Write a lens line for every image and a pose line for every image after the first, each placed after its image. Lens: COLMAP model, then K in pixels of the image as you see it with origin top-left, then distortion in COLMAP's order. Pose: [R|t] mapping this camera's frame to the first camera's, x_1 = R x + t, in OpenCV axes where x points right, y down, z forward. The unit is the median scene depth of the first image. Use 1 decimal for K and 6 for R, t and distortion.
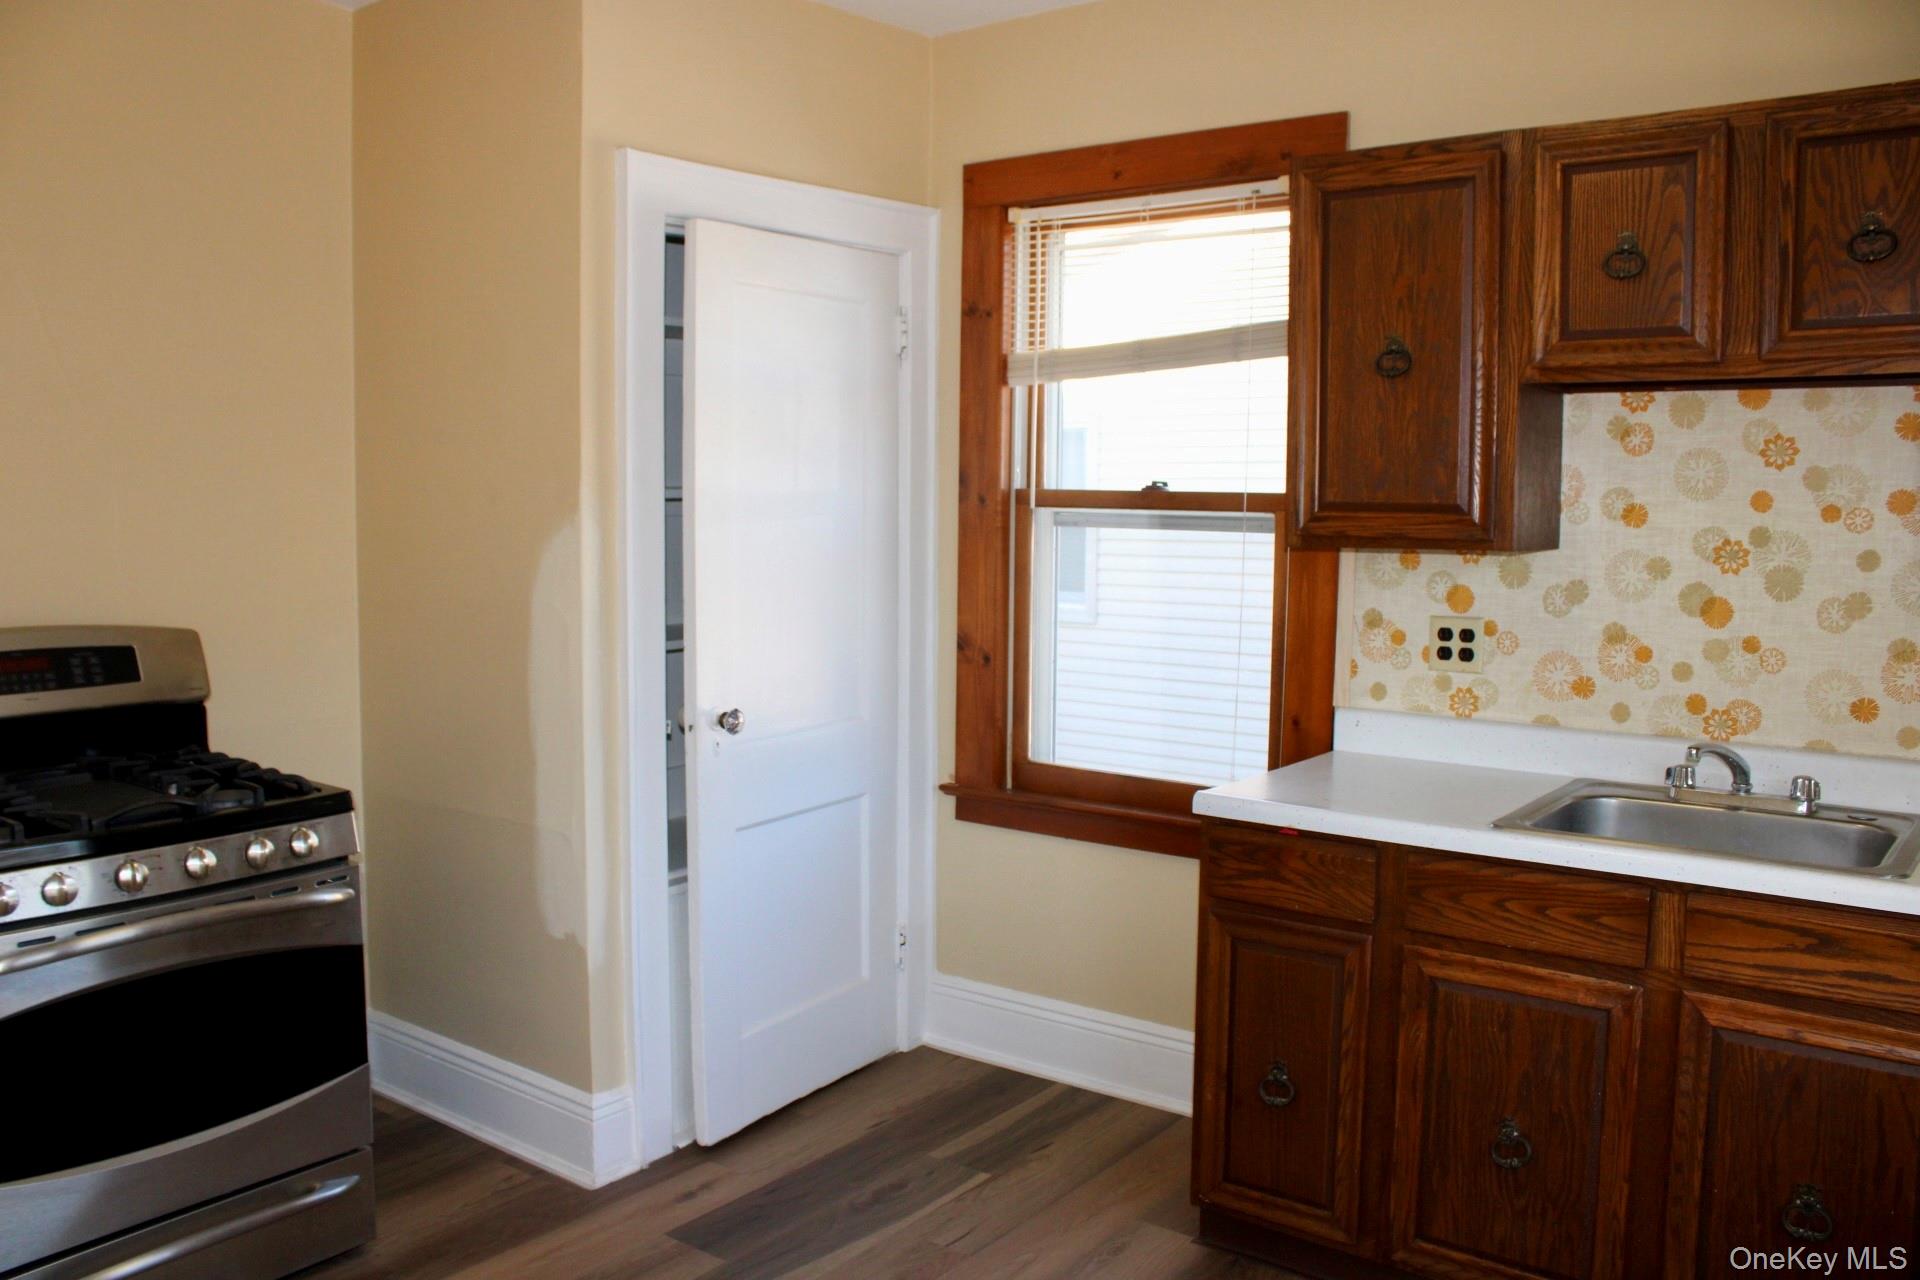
lens RADIAL K [[1581.6, 0, 933.4], [0, 1581.6, 631.1], [0, 0, 1]] dist [-0.169761, 0.153796]
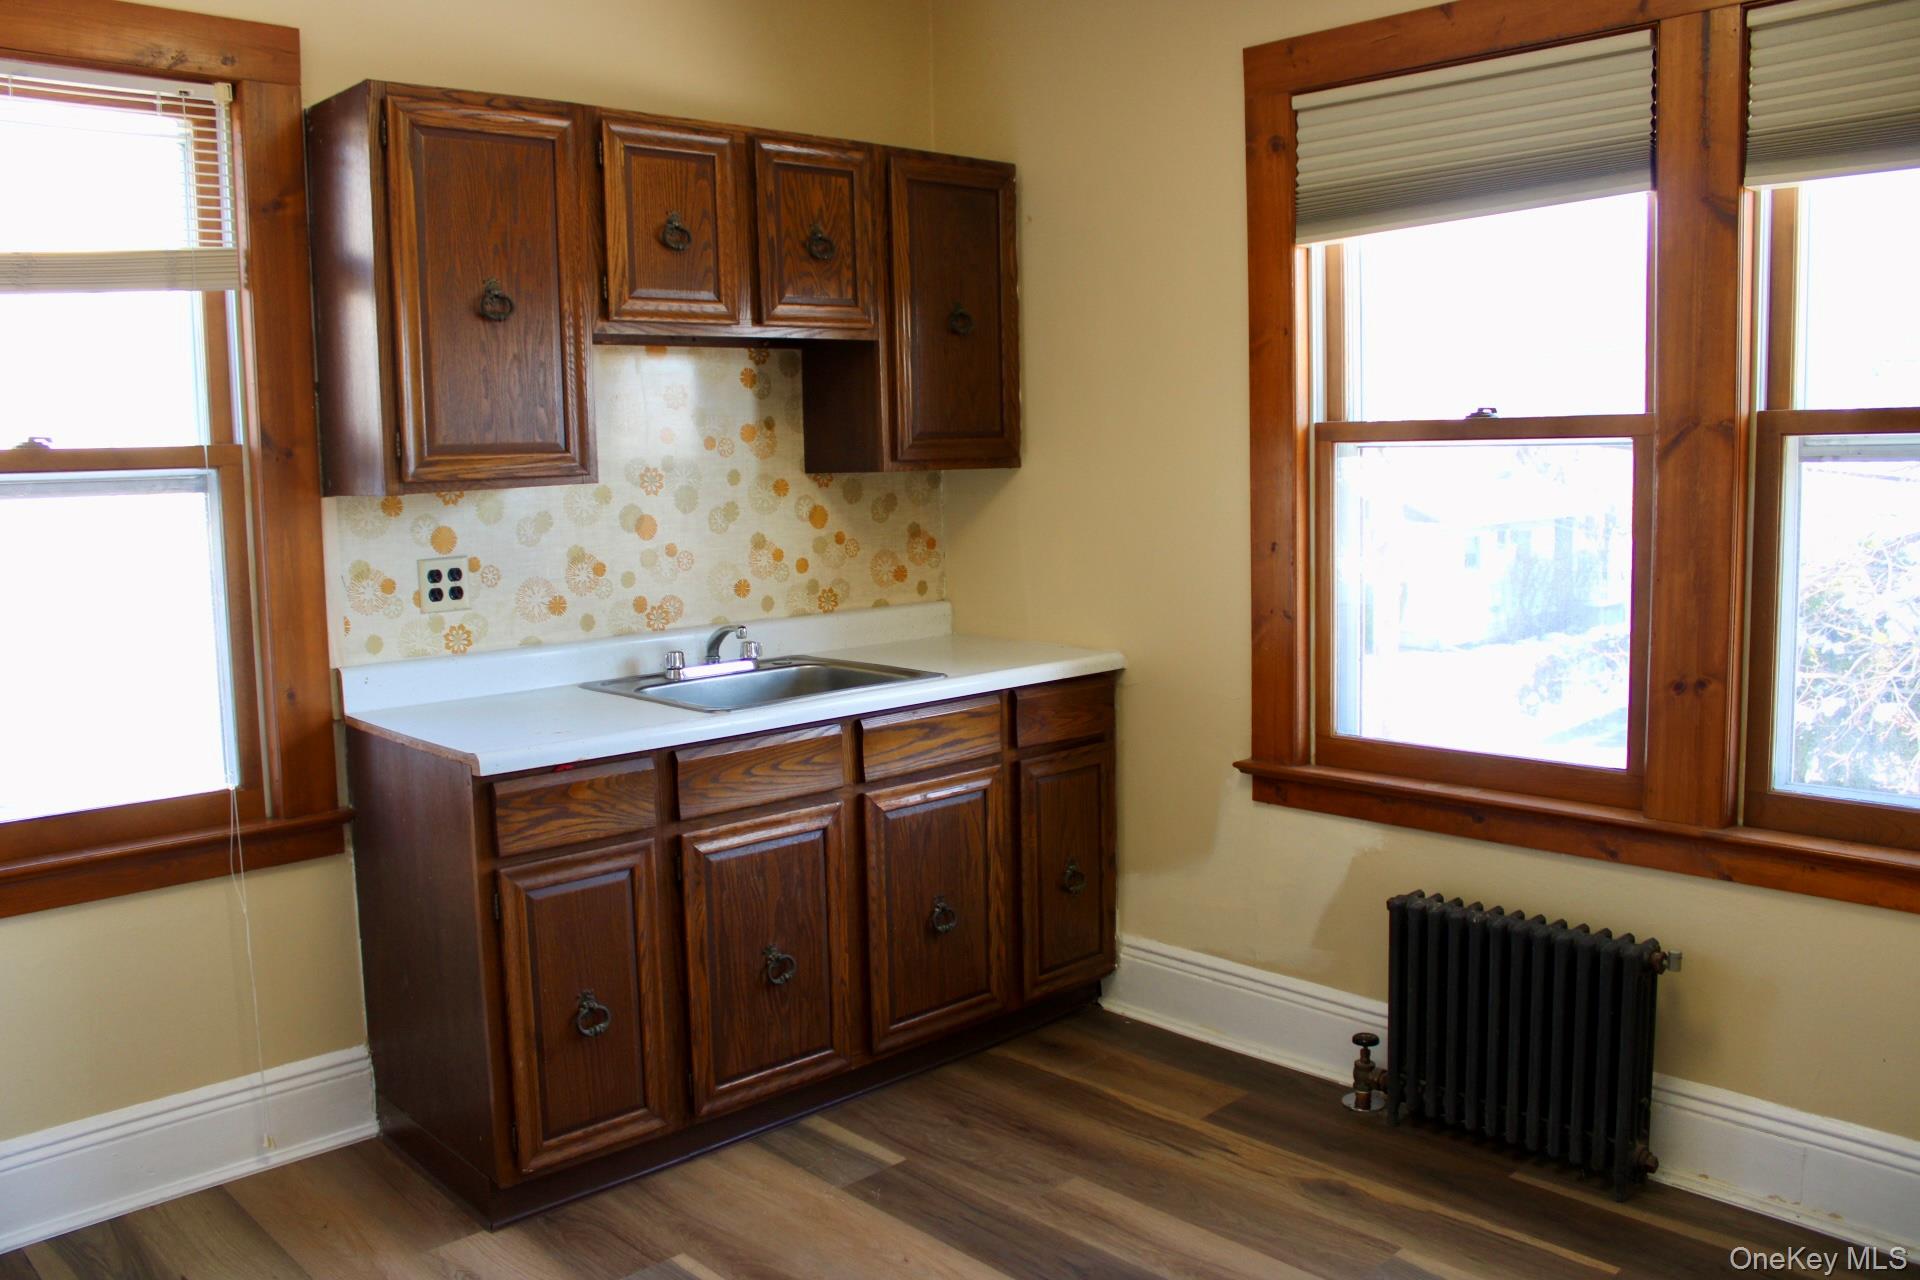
lens RADIAL K [[1581.6, 0, 933.4], [0, 1581.6, 631.1], [0, 0, 1]] dist [-0.169761, 0.153796]
pose [[0.160301, -0.124808, 0.979146, -0.682207], [0.111526, 0.987912, 0.107667, -0.039308], [-0.980747, 0.091941, 0.172283, 0.557095]]
